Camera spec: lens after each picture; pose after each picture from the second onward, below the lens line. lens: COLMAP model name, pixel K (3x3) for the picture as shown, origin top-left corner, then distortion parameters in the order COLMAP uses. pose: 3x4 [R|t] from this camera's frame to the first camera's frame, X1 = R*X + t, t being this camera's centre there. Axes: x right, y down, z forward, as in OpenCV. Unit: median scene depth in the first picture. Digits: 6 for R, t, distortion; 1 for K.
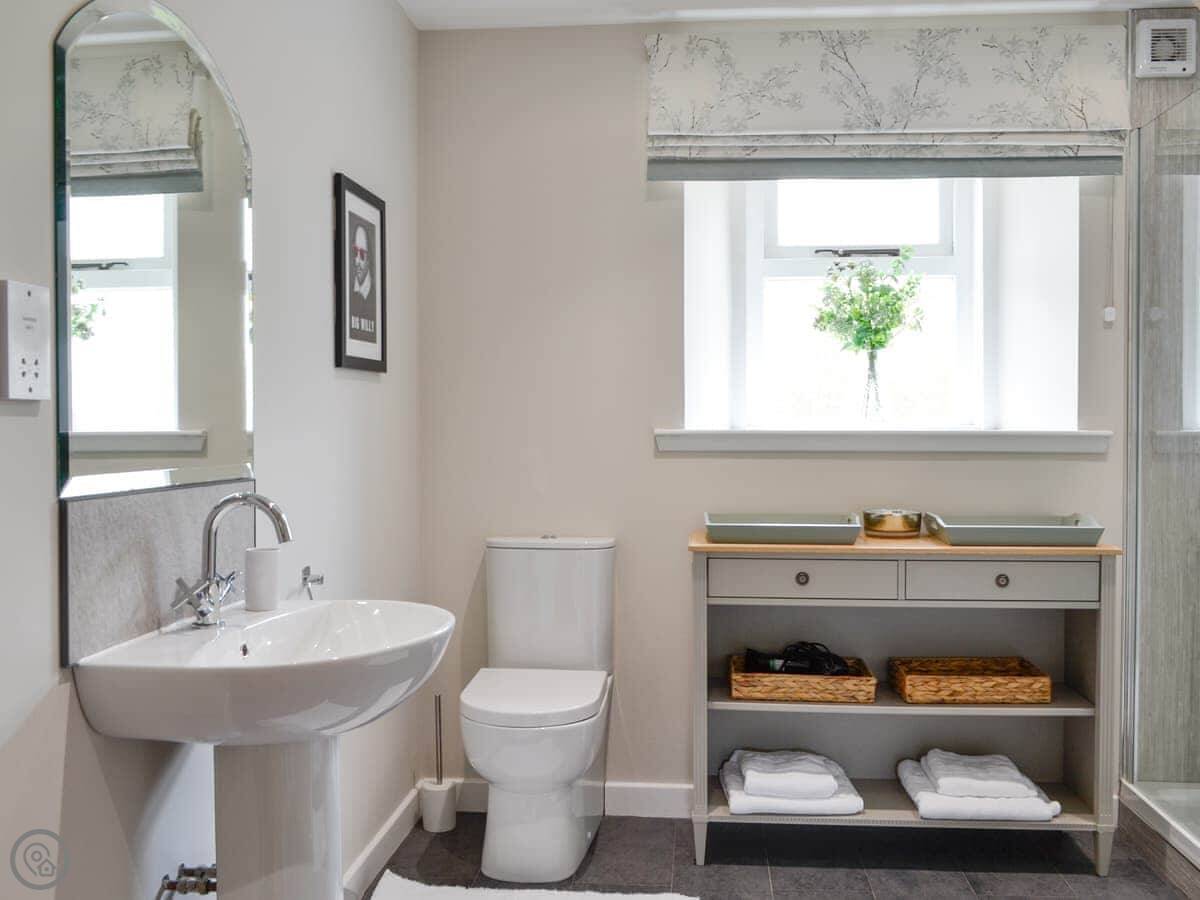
lens RADIAL K [[1103.8, 0, 600.0], [0, 1103.8, 450.0], [0, 0, 1]] dist [-0.064479, 0.006771]
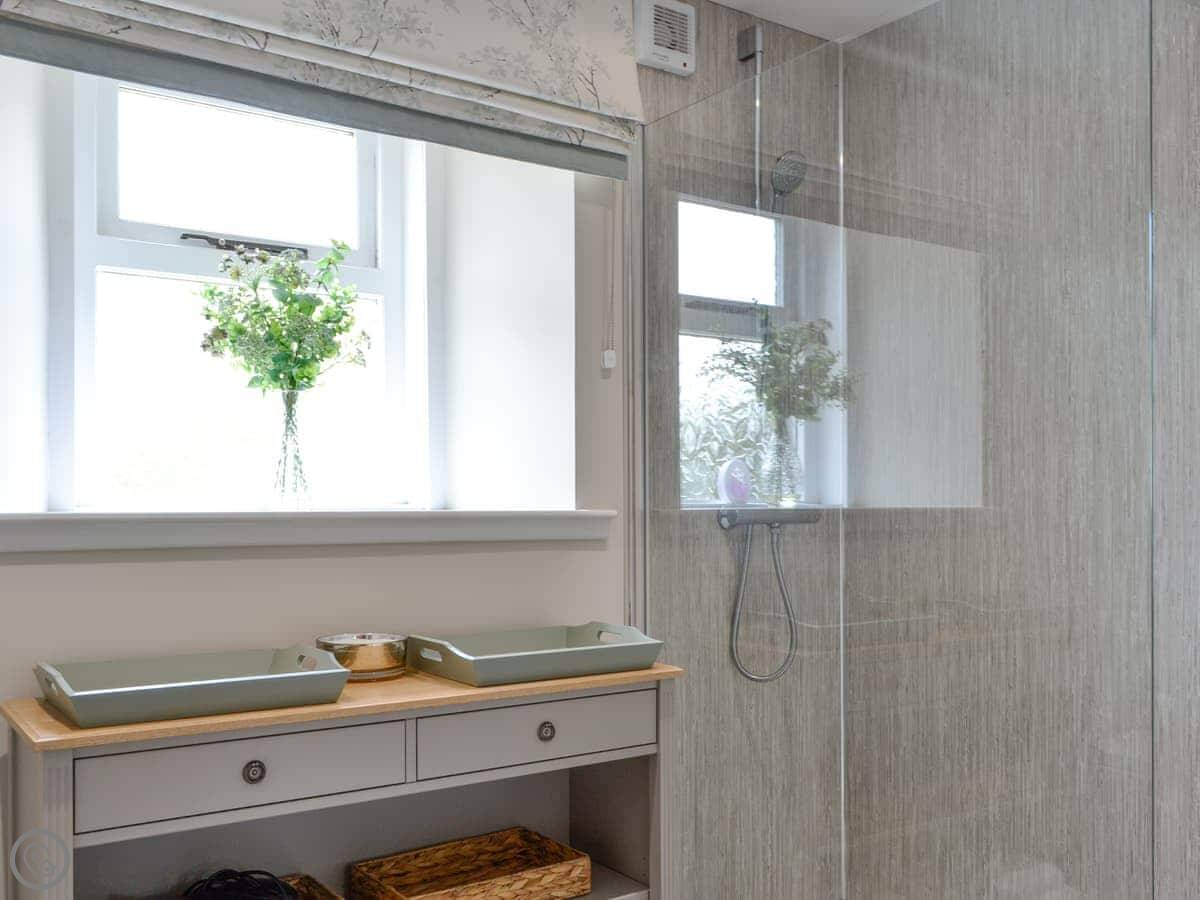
lens RADIAL K [[1111.2, 0, 600.4], [0, 1111.2, 501.6], [0, 0, 1]] dist [-0.016194, 0.001631]
pose [[0.755785, 0.000111, 0.654820, -0.053169], [0.018179, 0.999611, -0.021152, -0.007388], [-0.654568, 0.027890, 0.755489, 0.417094]]
